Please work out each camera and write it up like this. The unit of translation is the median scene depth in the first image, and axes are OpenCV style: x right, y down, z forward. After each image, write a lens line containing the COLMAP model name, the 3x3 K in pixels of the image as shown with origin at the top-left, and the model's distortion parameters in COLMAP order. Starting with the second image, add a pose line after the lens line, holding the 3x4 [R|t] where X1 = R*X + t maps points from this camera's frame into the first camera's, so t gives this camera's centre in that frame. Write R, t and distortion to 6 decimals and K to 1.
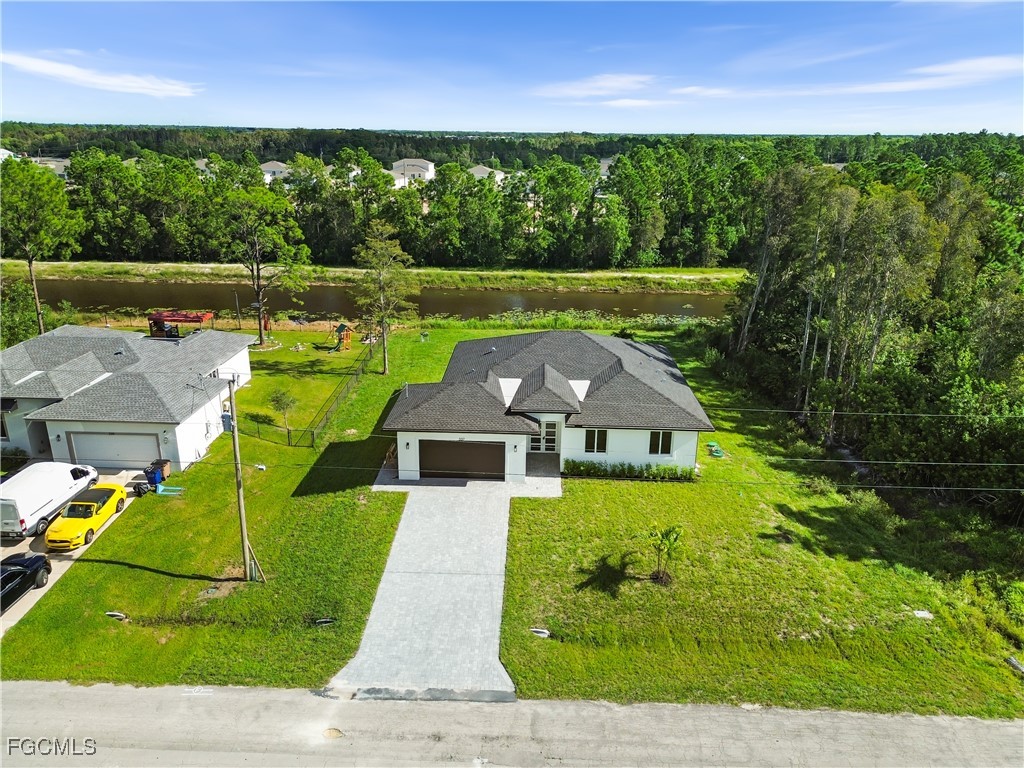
lens RADIAL K [[724.2, 0, 512.0], [0, 724.2, 384.0], [0, 0, 1]] dist [0.050726, -0.032962]
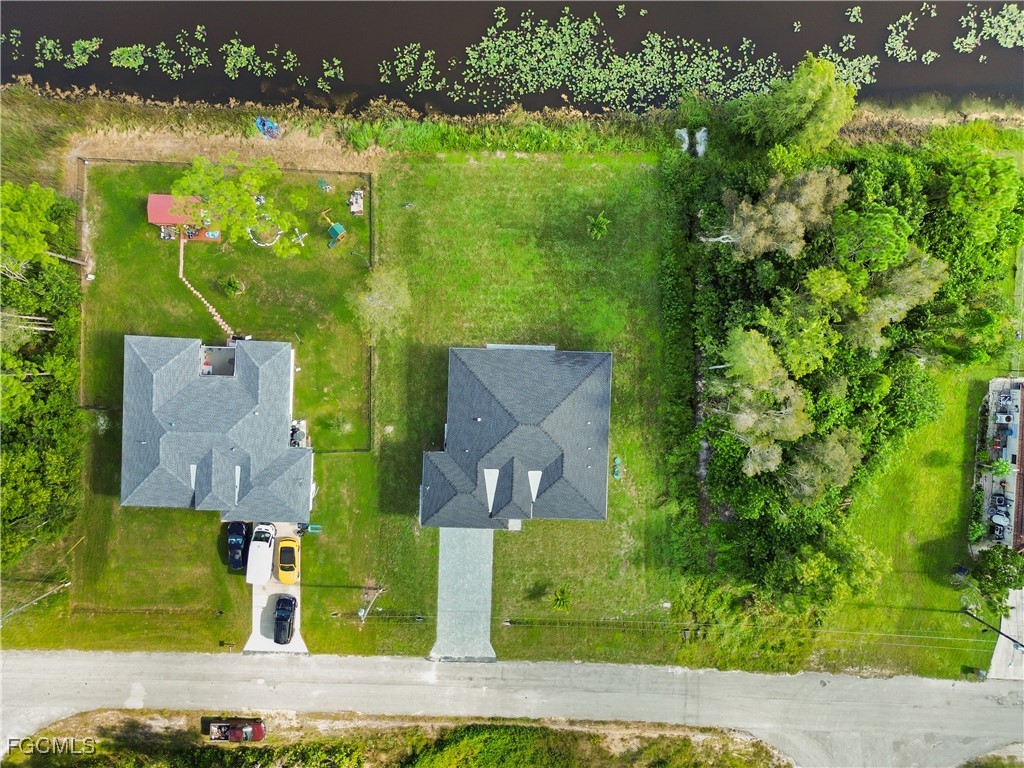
lens RADIAL K [[722.5, 0, 512.0], [0, 722.5, 384.0], [0, 0, 1]] dist [0.052818, -0.002584]
pose [[0.999900, -0.001383, -0.014085, 0.080027], [0.013852, 0.299421, 0.954021, -1.937140], [0.002898, -0.954120, 0.299410, 0.871676]]
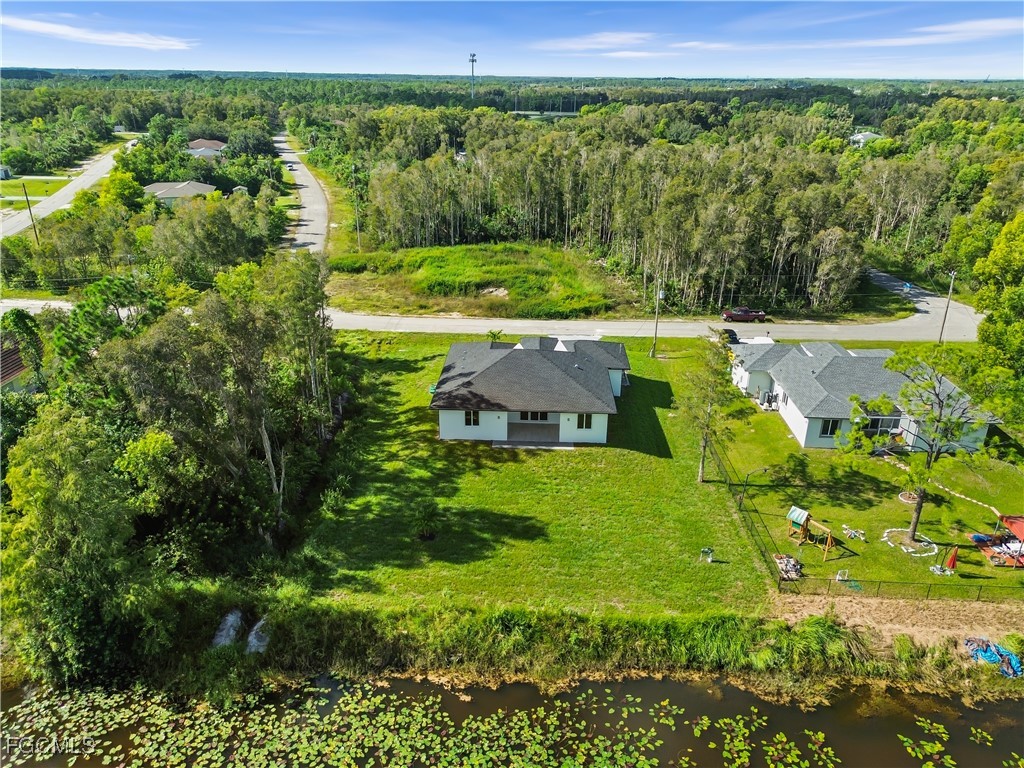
lens RADIAL K [[729.6, 0, 512.0], [0, 729.6, 384.0], [0, 0, 1]] dist [0.014275, 0.005755]
pose [[-0.999683, -0.024416, -0.006143, 0.140304], [-0.022311, 0.746054, 0.665512, -1.270791], [-0.011666, 0.665438, -0.746362, 2.785436]]
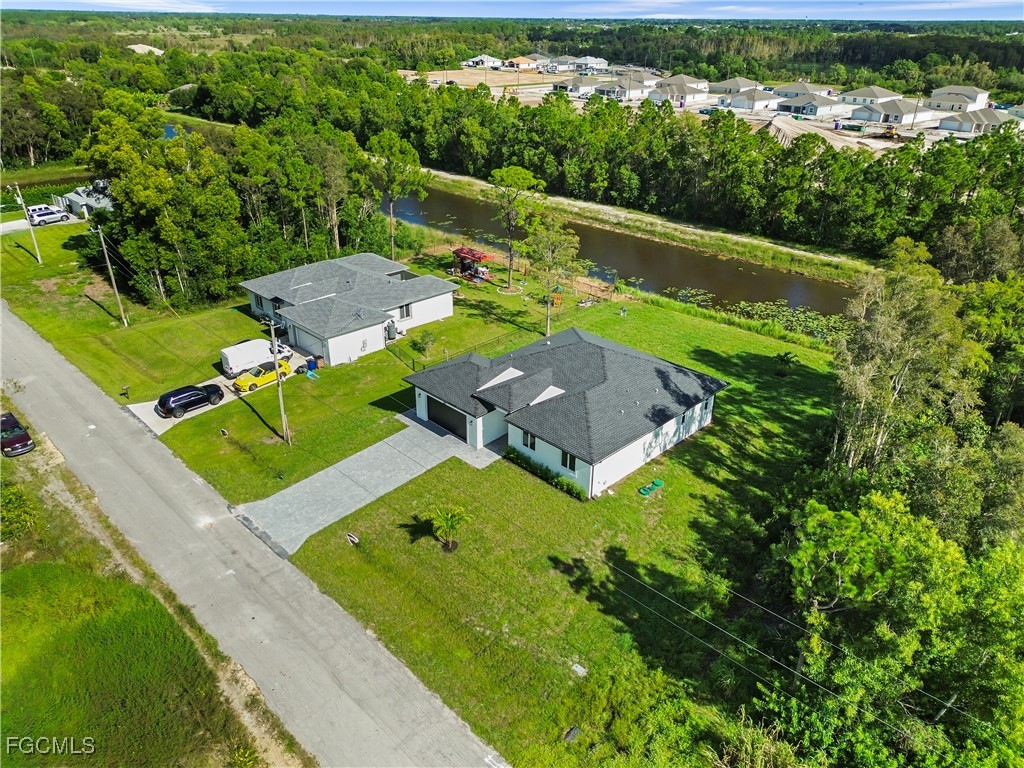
lens RADIAL K [[722.5, 0, 512.0], [0, 722.5, 384.0], [0, 0, 1]] dist [0.052818, -0.002584]
pose [[0.730107, 0.299660, -0.614123, 0.938152], [-0.222277, 0.953989, 0.201241, -0.287232], [0.646171, -0.010422, 0.763121, 0.057512]]
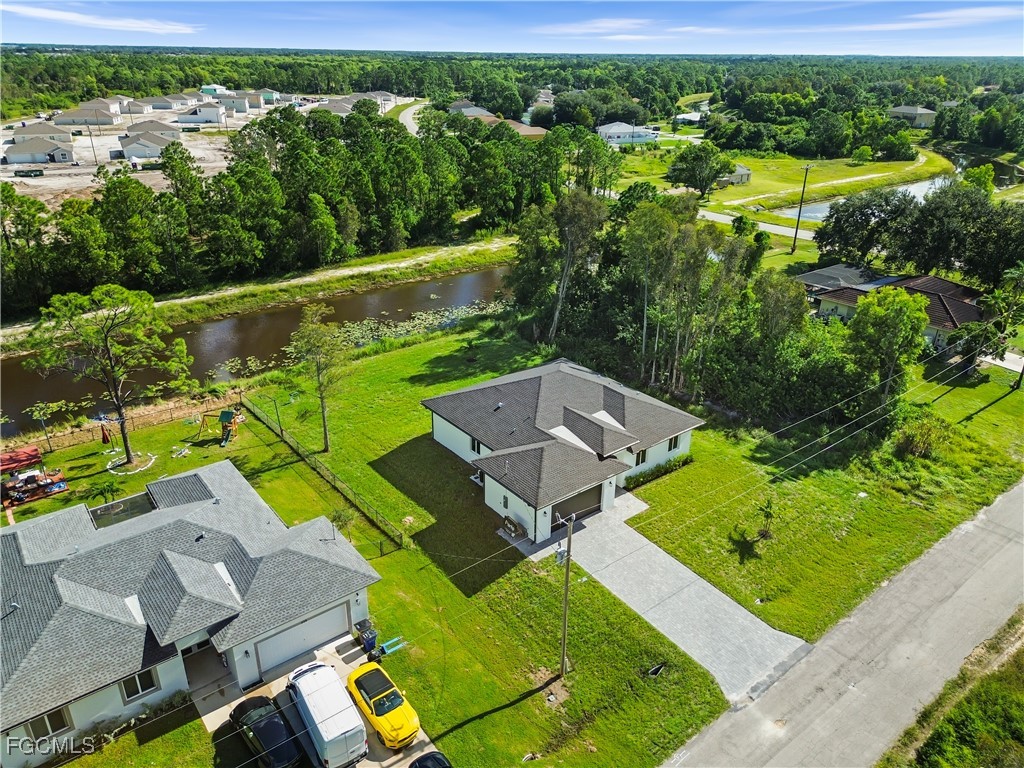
lens RADIAL K [[724.2, 0, 512.0], [0, 724.2, 384.0], [0, 0, 1]] dist [0.050726, -0.032962]
pose [[0.761620, -0.271560, 0.588379, -0.914683], [0.210214, 0.962393, 0.172074, -0.368130], [-0.612980, -0.007369, 0.790064, 0.125822]]
